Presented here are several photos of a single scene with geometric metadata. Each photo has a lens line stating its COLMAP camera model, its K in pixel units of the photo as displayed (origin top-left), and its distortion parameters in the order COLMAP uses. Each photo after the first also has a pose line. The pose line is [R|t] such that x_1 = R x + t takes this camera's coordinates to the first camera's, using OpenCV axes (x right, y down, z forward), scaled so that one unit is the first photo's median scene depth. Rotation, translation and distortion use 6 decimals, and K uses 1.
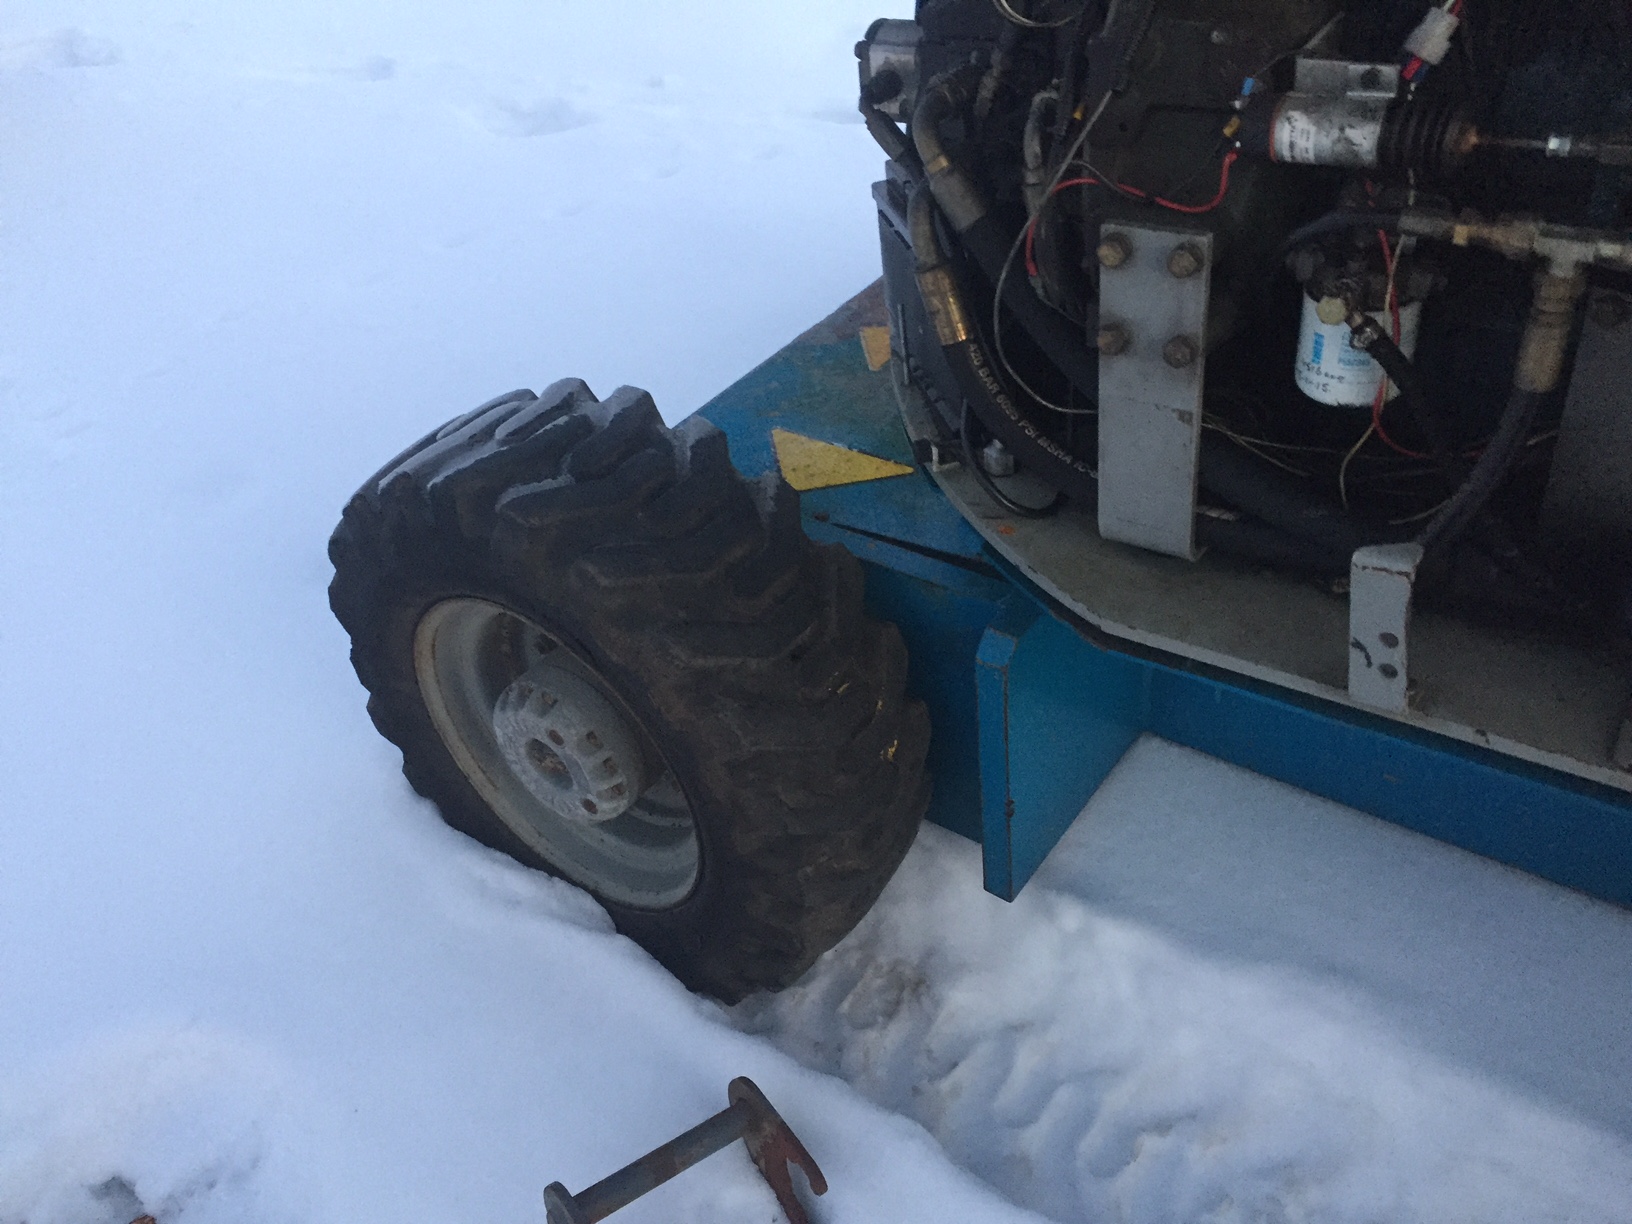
lens RADIAL K [[1411.6, 0, 816.0], [0, 1411.6, 612.0], [0, 0, 1]] dist [0.094437, -0.066293]
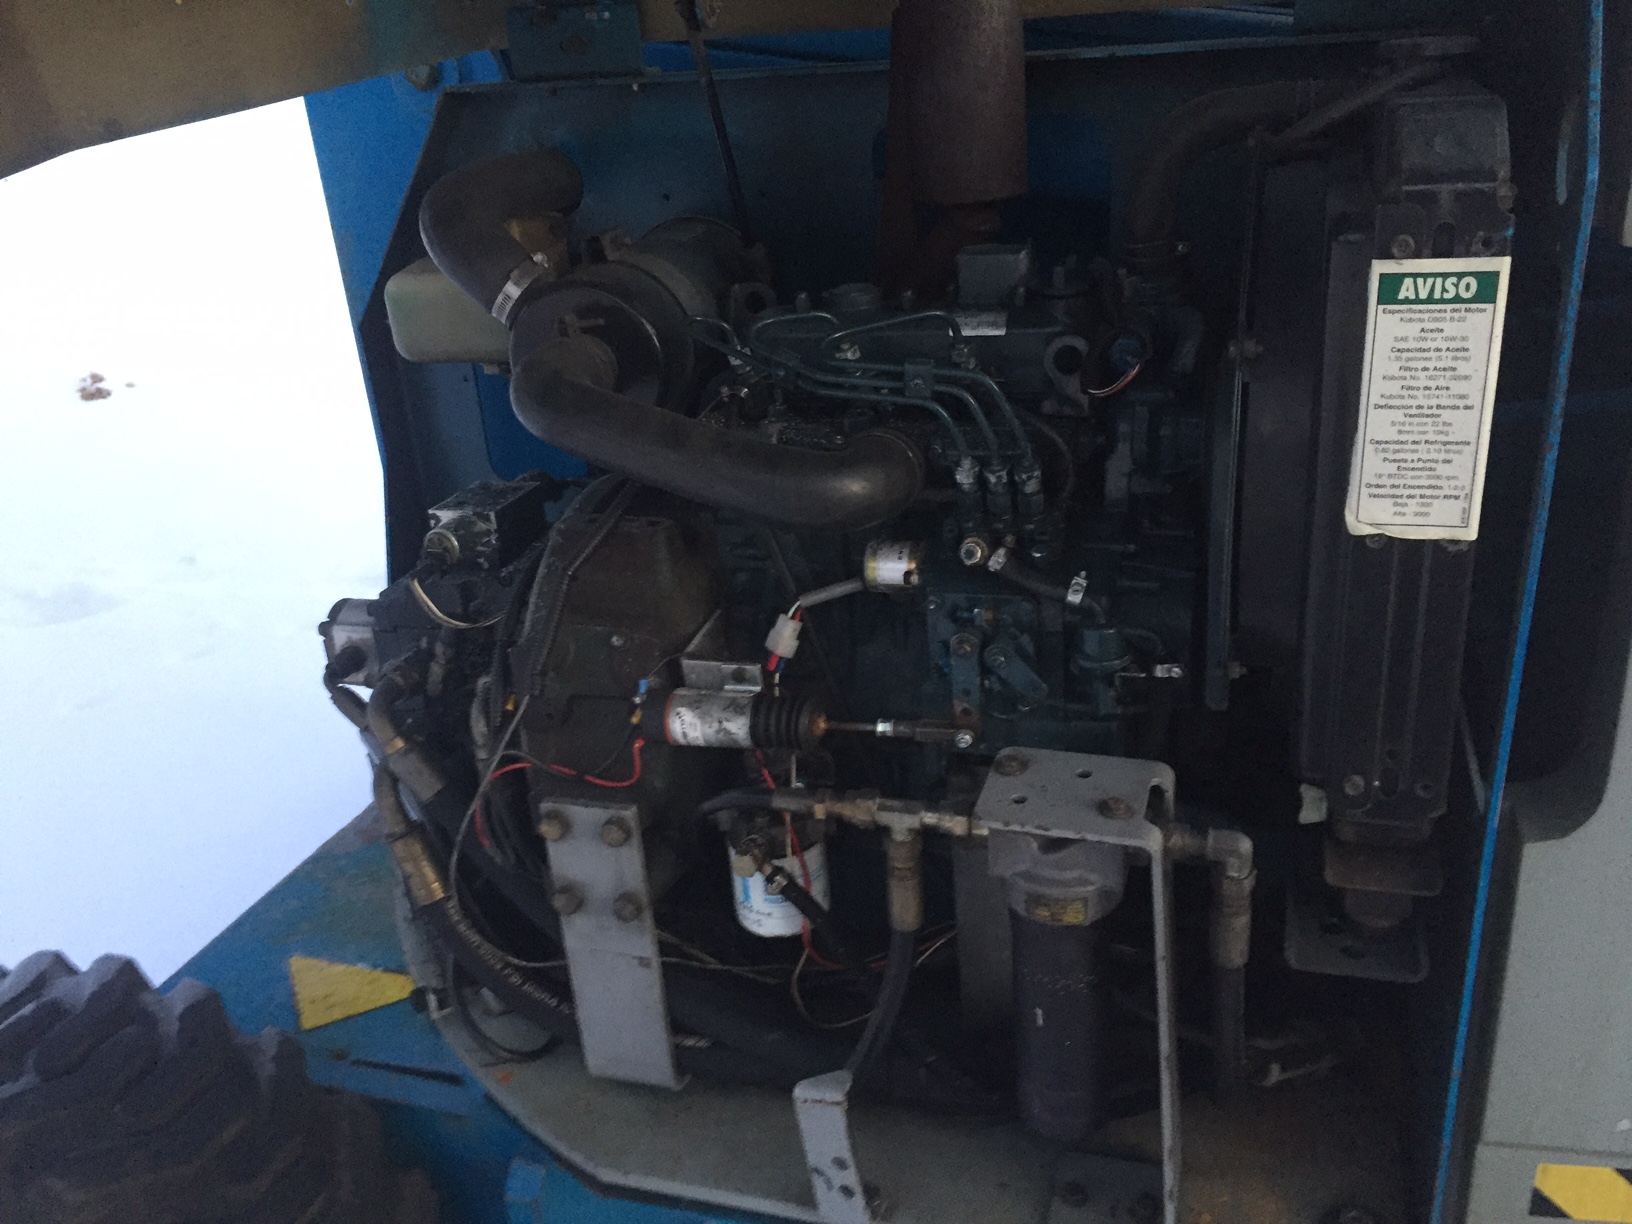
lens RADIAL K [[1411.6, 0, 816.0], [0, 1411.6, 612.0], [0, 0, 1]] dist [0.094437, -0.066293]
pose [[0.958388, -0.088484, 0.271409, 0.118516], [0.154991, 0.959701, -0.234416, -0.122062], [-0.239730, 0.266728, 0.933481, -0.108810]]
